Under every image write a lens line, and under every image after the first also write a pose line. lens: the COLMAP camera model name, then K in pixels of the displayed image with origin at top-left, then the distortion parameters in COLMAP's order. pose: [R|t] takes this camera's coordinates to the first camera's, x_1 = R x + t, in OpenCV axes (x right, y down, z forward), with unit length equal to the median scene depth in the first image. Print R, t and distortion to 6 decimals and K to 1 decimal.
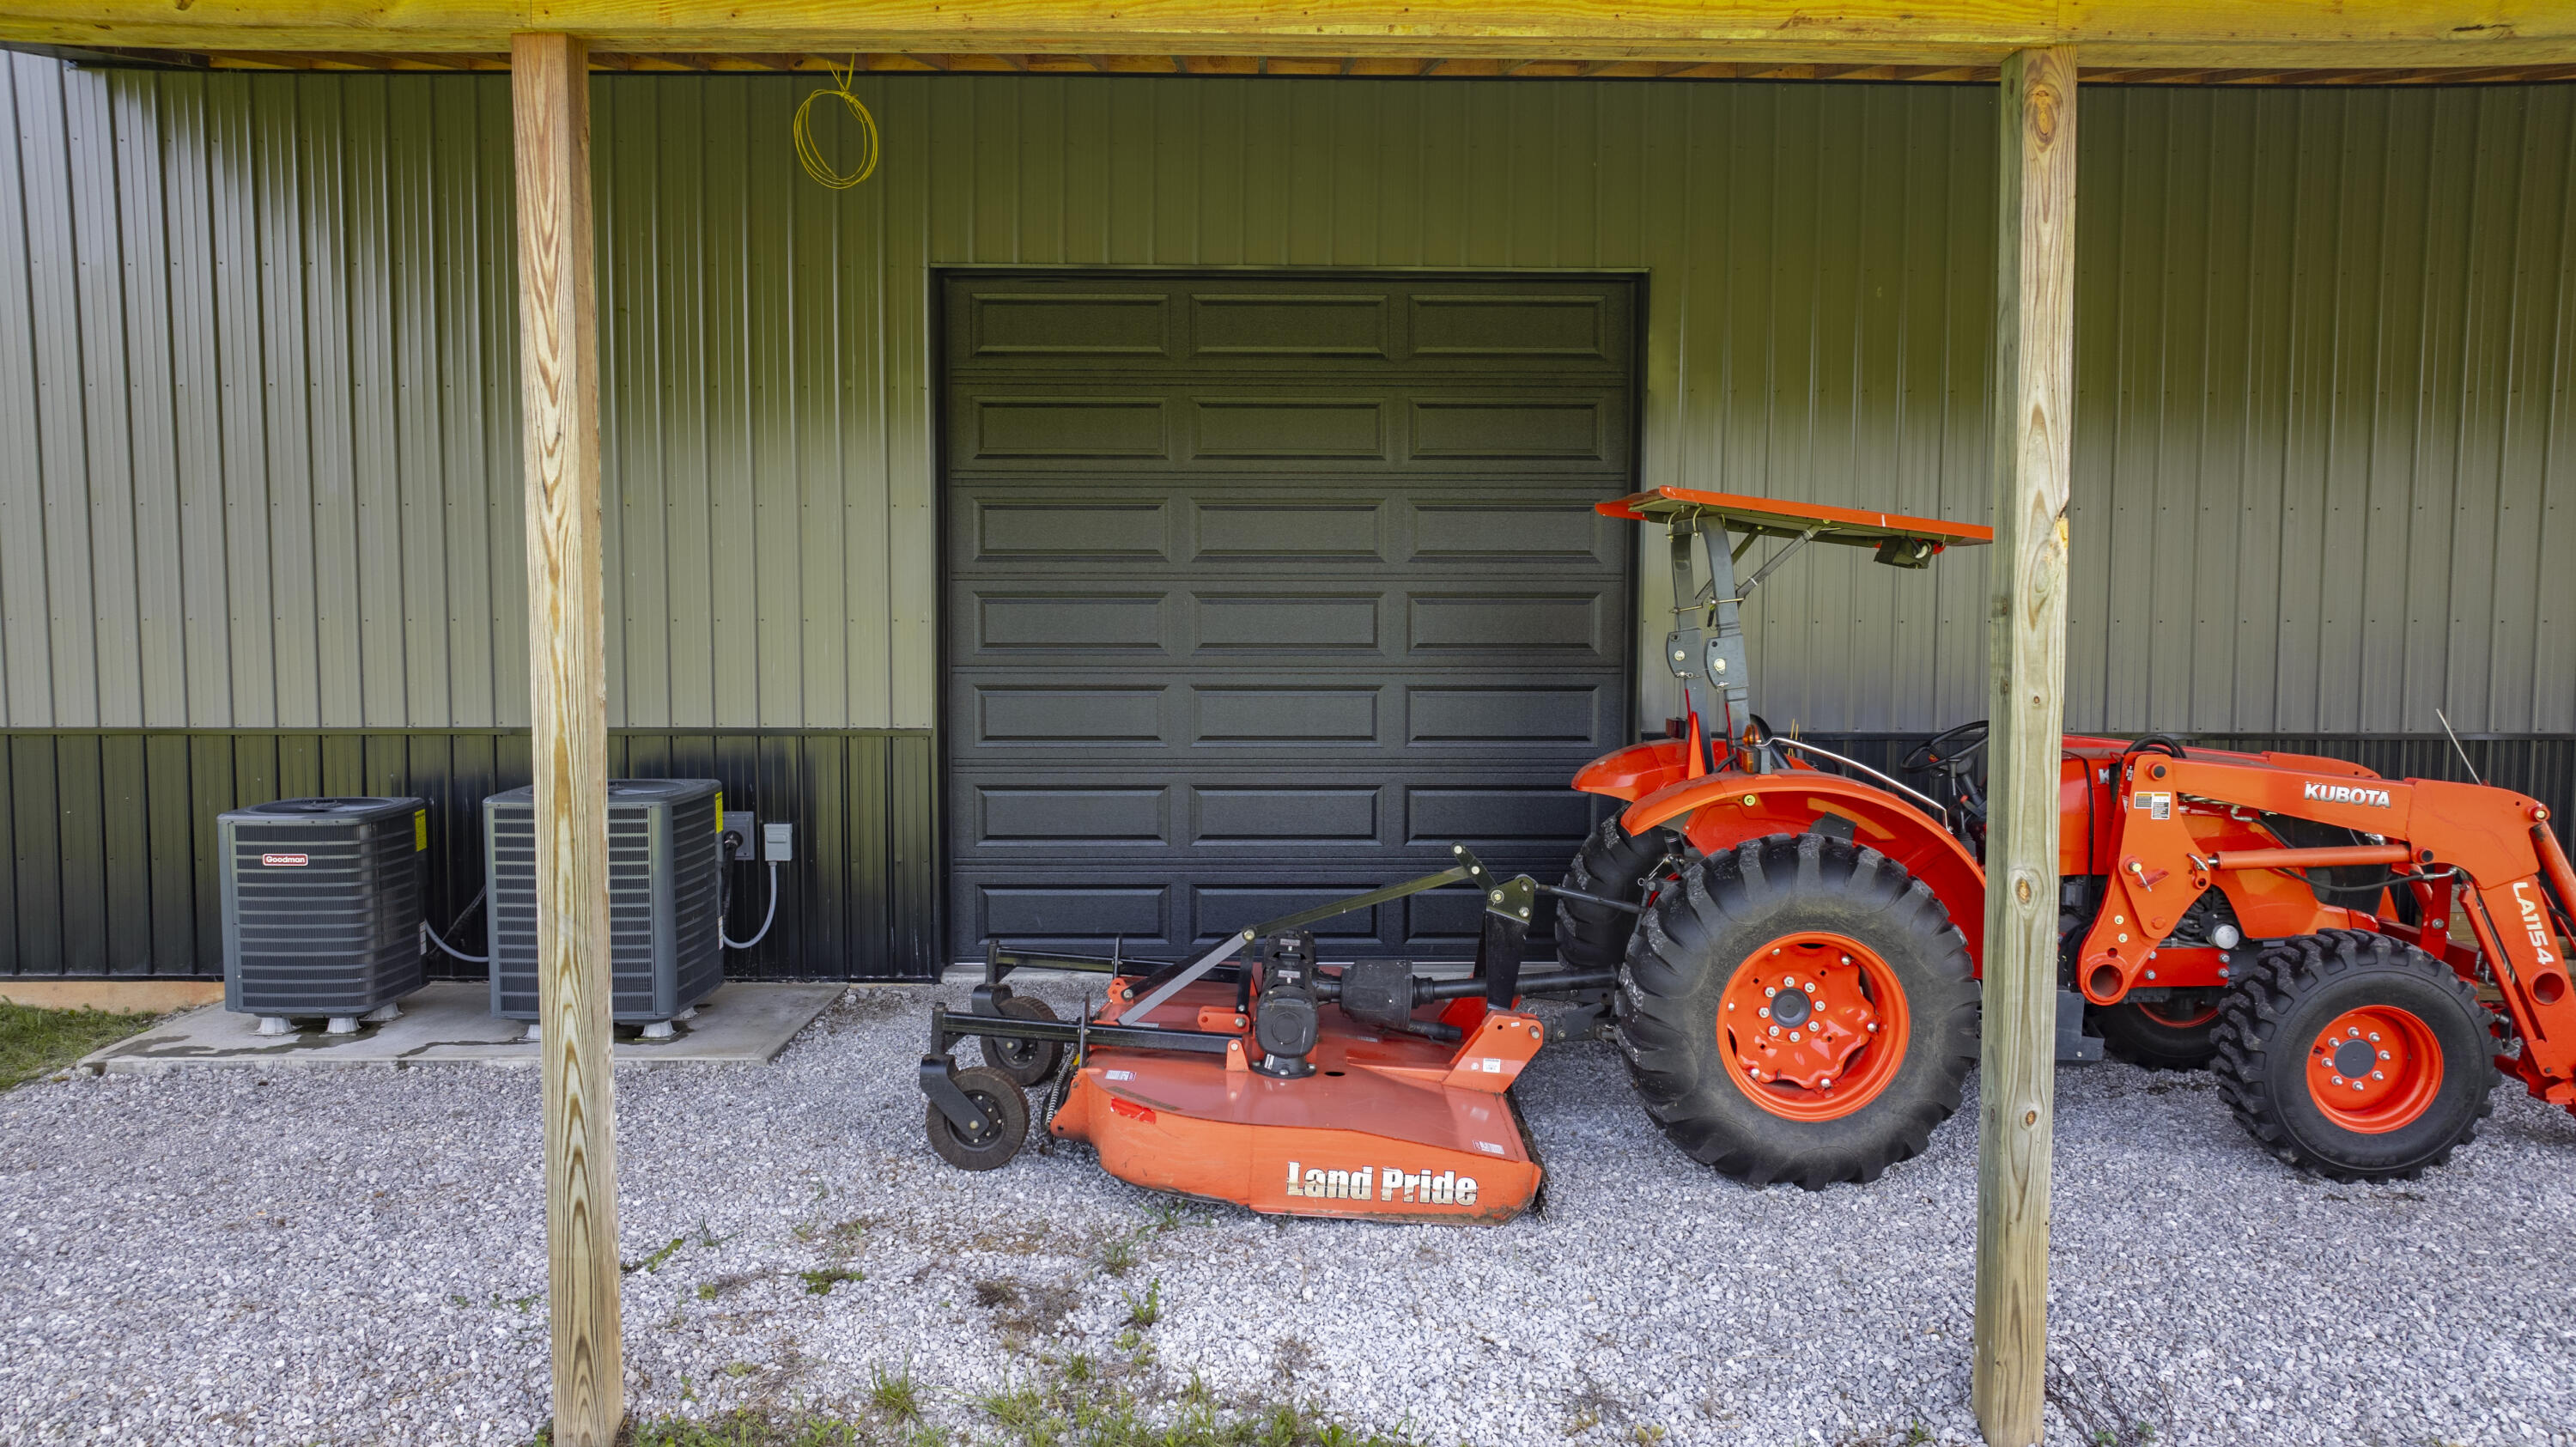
lens RADIAL K [[1810.6, 0, 1300.6], [0, 1810.6, 704.2], [0, 0, 1]] dist [-0.018243, -0.002789]
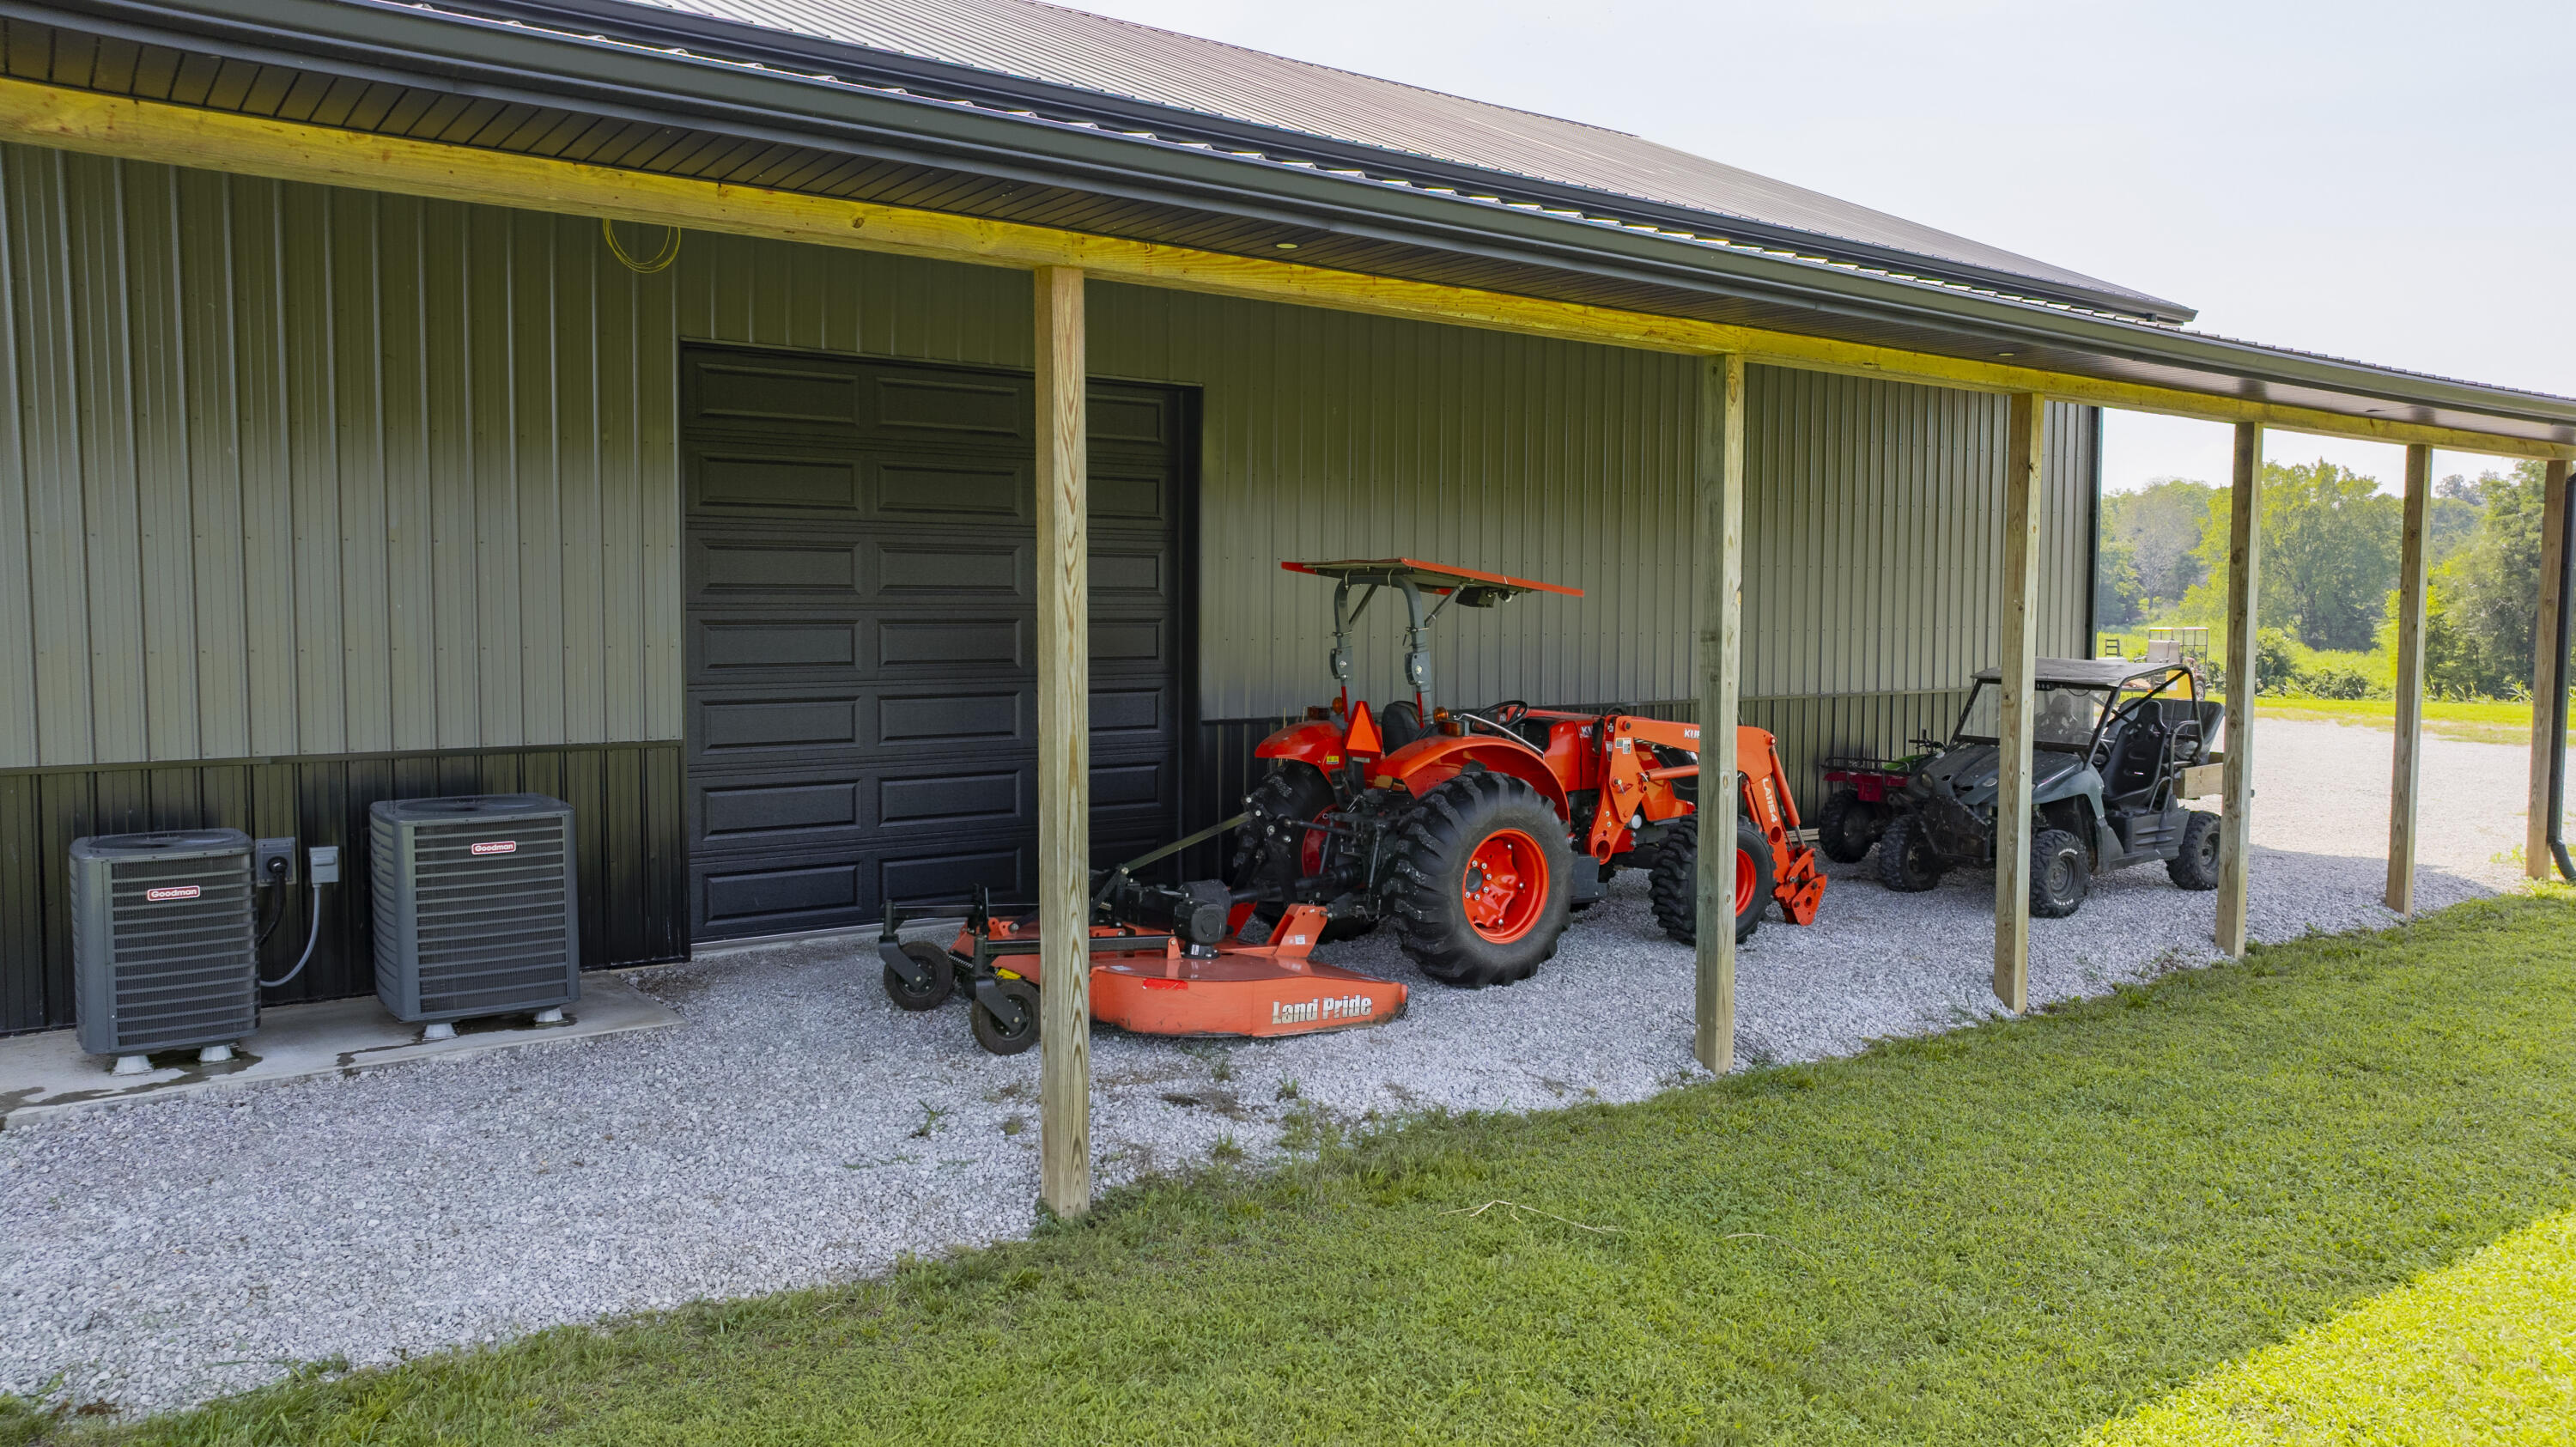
lens RADIAL K [[1810.6, 0, 1300.6], [0, 1810.6, 704.2], [0, 0, 1]] dist [-0.018243, -0.002789]
pose [[0.812259, -0.031882, 0.582424, -0.772346], [0.032660, 0.999425, 0.009161, -0.009600], [-0.582381, 0.011580, 0.812833, -0.226719]]
